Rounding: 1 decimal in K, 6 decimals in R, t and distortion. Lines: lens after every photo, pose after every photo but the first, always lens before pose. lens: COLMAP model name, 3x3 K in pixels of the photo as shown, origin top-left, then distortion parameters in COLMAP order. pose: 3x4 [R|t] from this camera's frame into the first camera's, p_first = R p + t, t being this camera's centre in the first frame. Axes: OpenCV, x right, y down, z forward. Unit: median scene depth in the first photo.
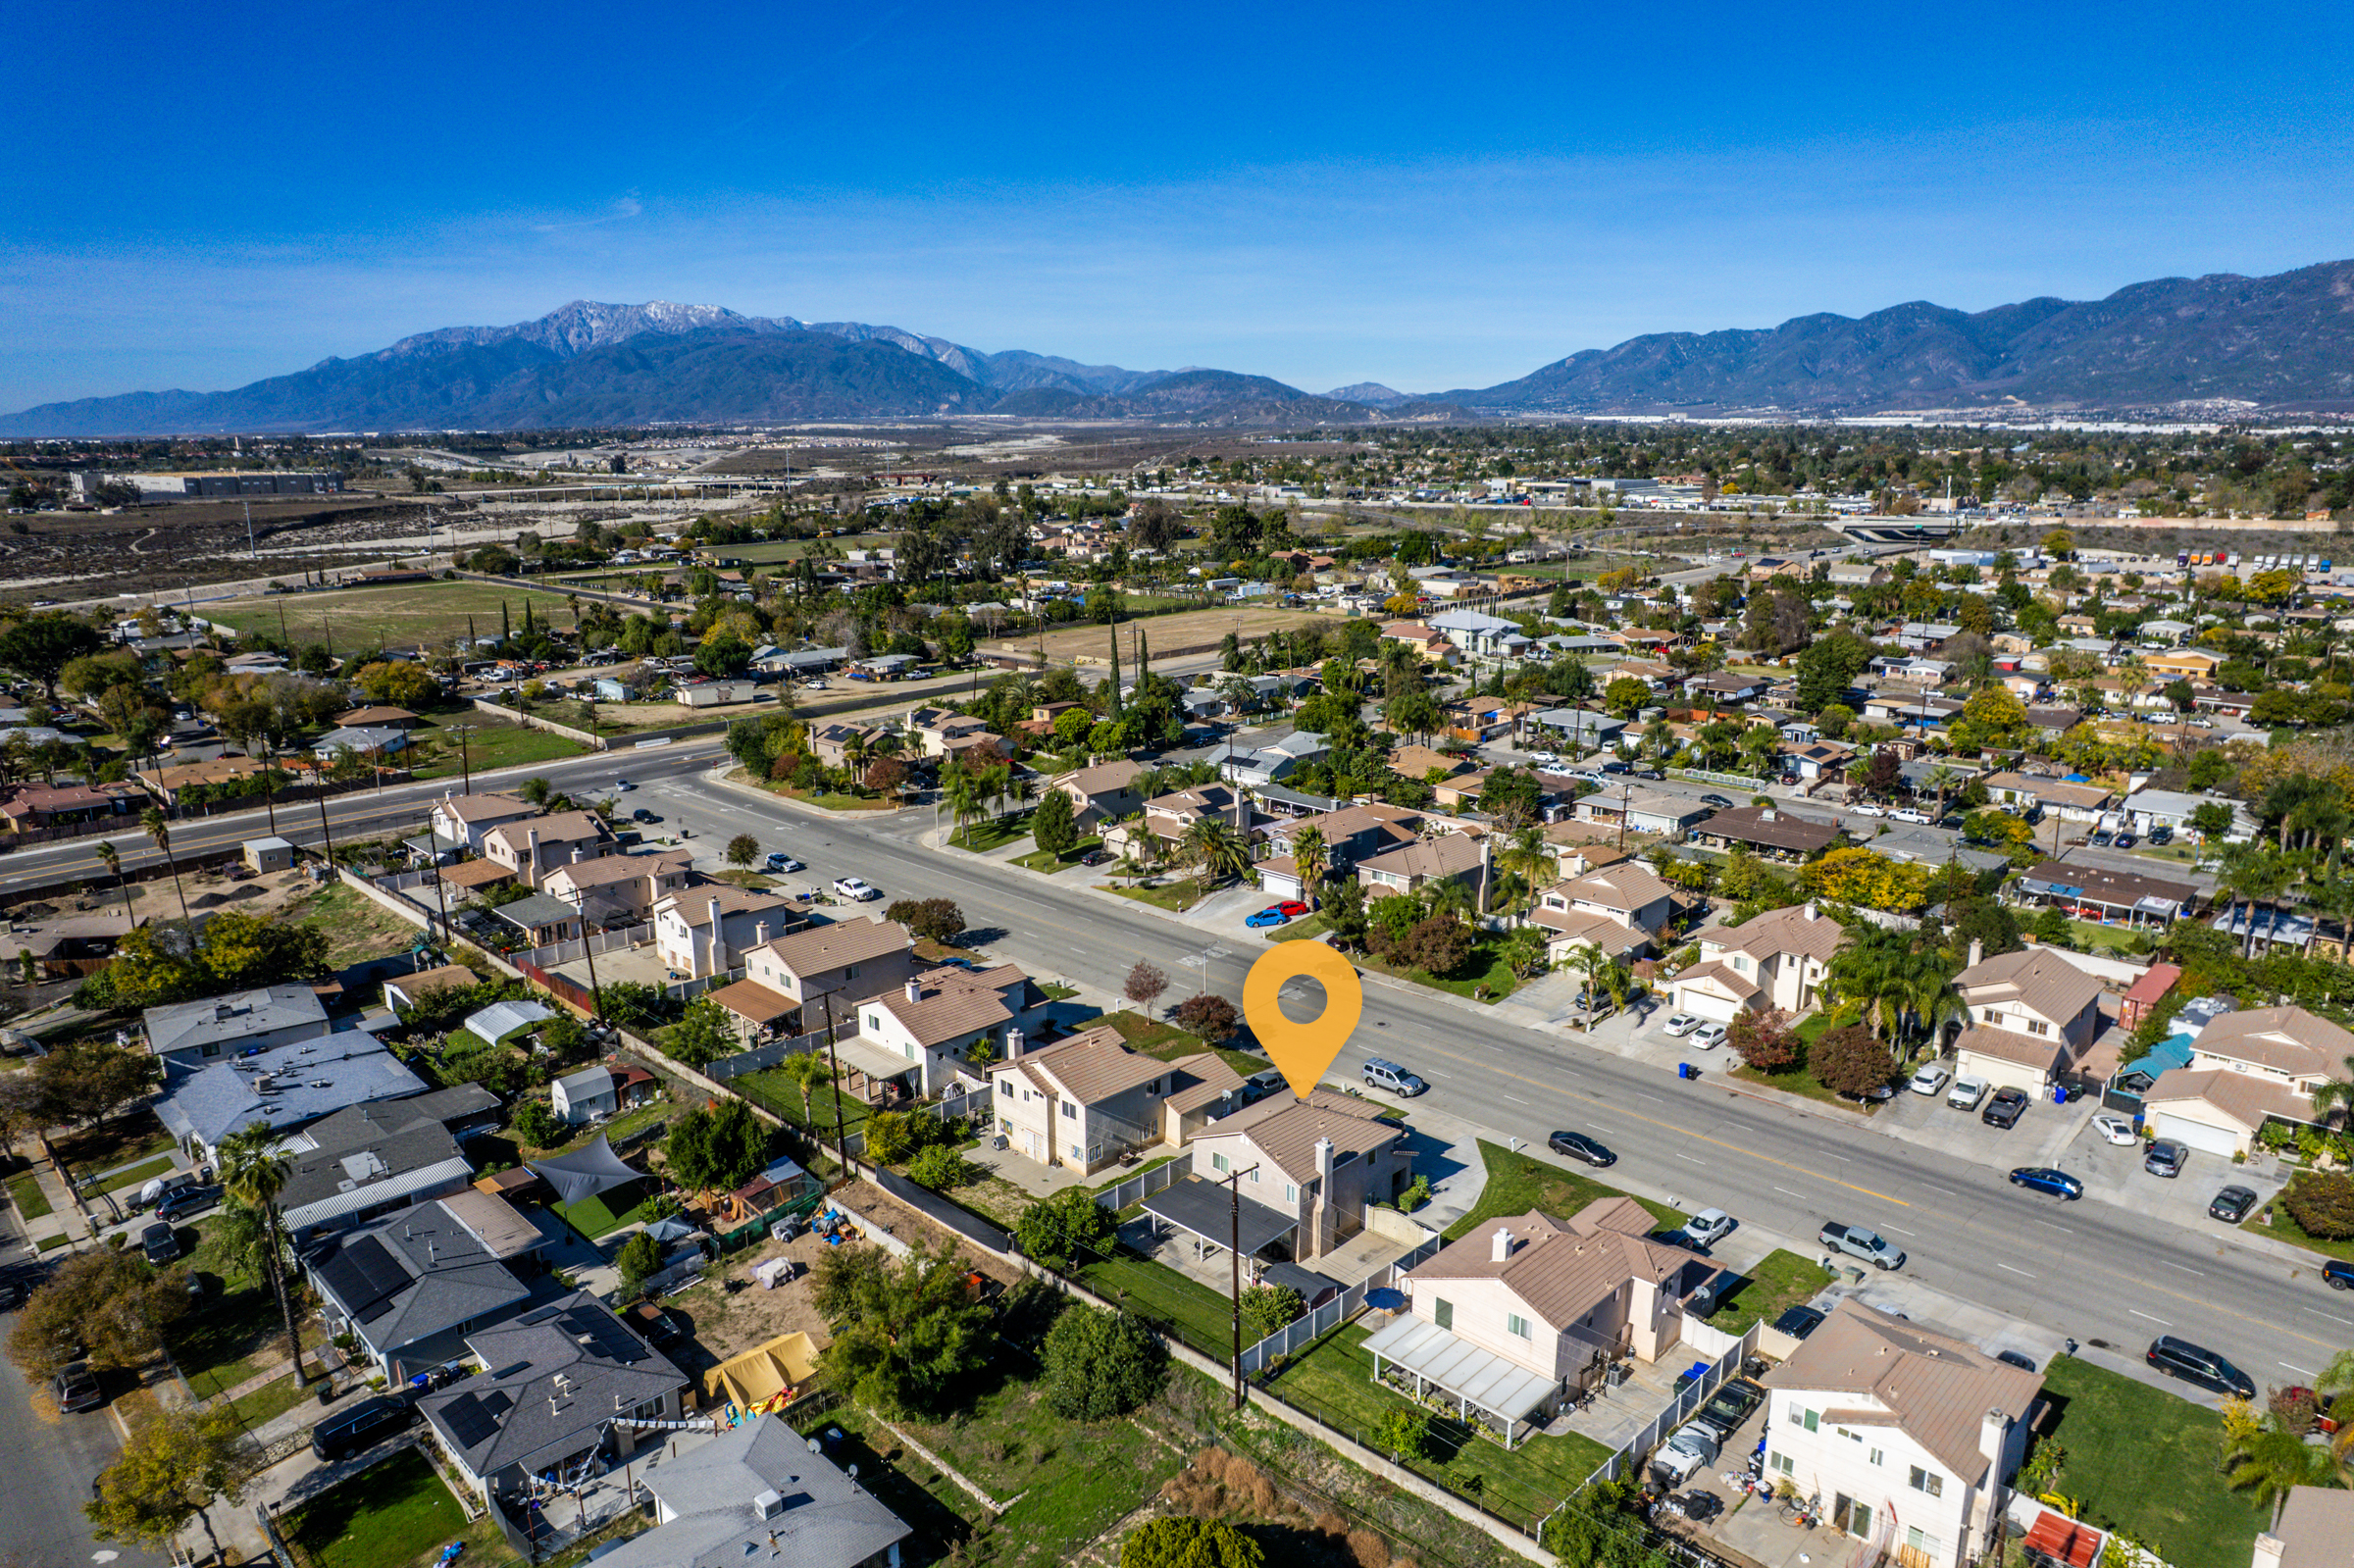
lens RADIAL K [[1504.3, 0, 1177.0], [0, 1504.3, 784.0], [0, 0, 1]] dist [-0.025603, 0.001247]
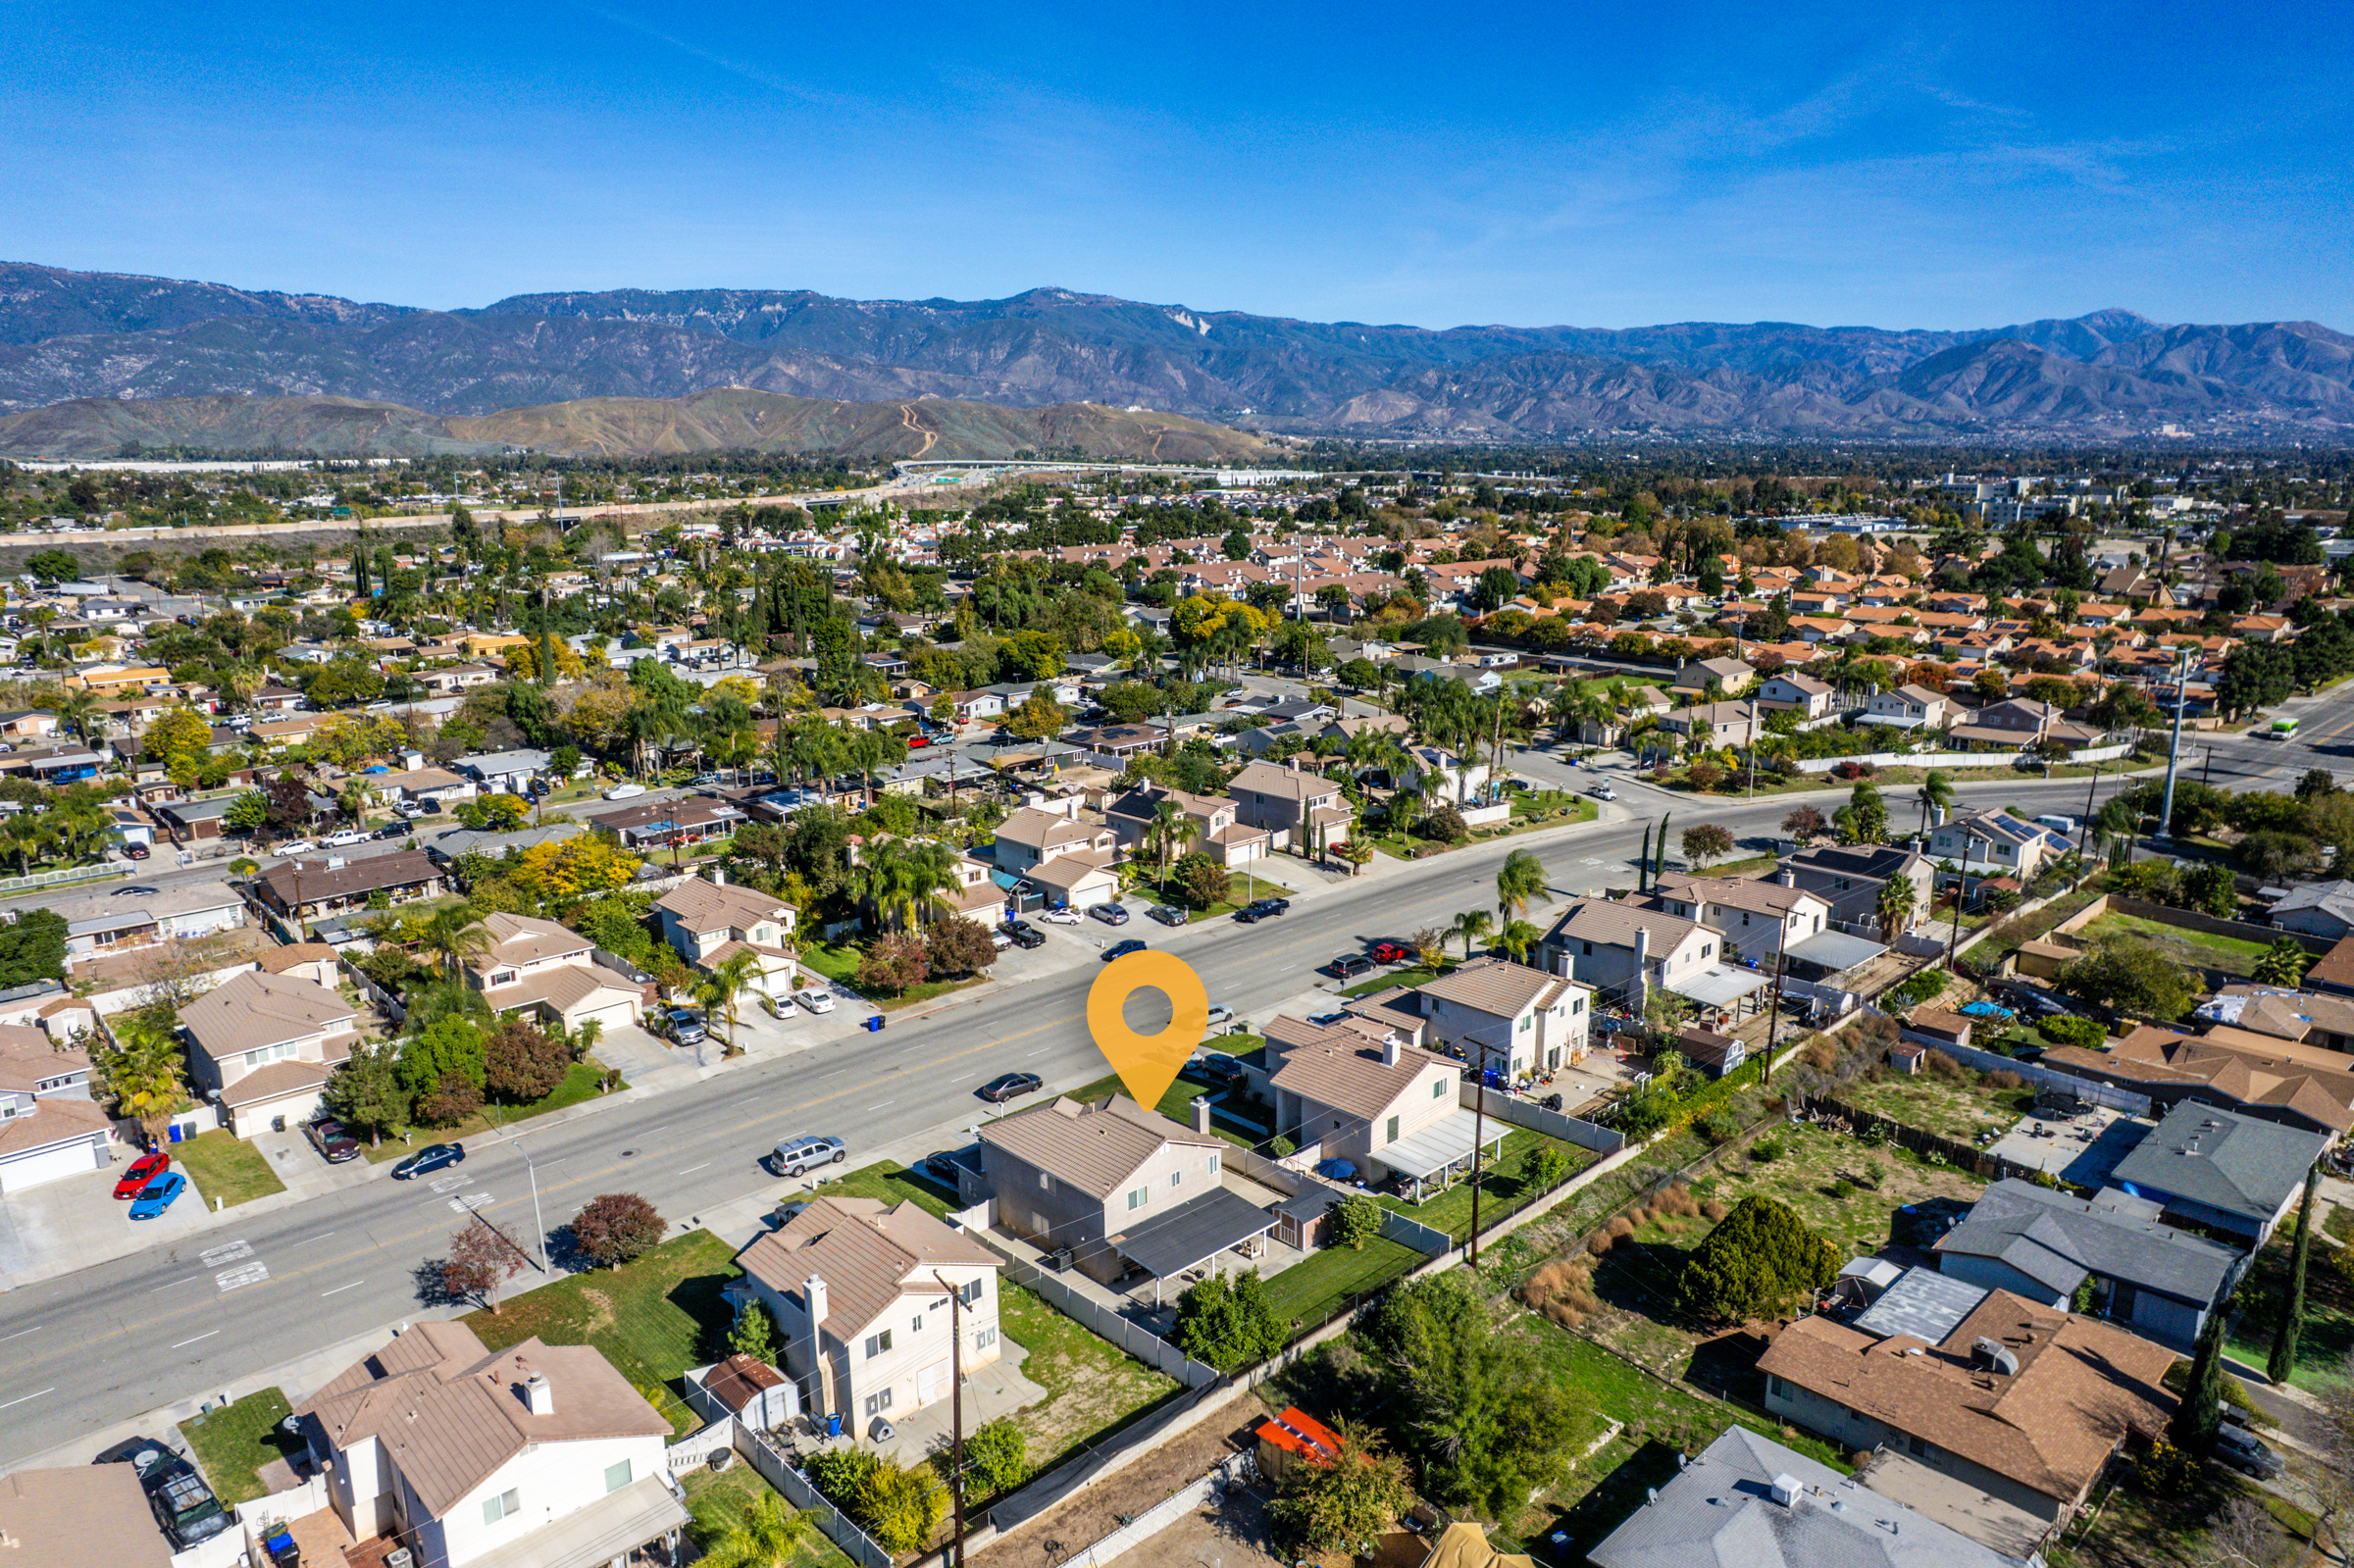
lens RADIAL K [[1504.3, 0, 1177.0], [0, 1504.3, 784.0], [0, 0, 1]] dist [-0.025603, 0.001247]
pose [[0.055713, -0.215712, 0.974866, -0.794096], [0.234381, 0.951925, 0.197241, -0.153771], [-0.970547, 0.217501, 0.103594, 0.841665]]
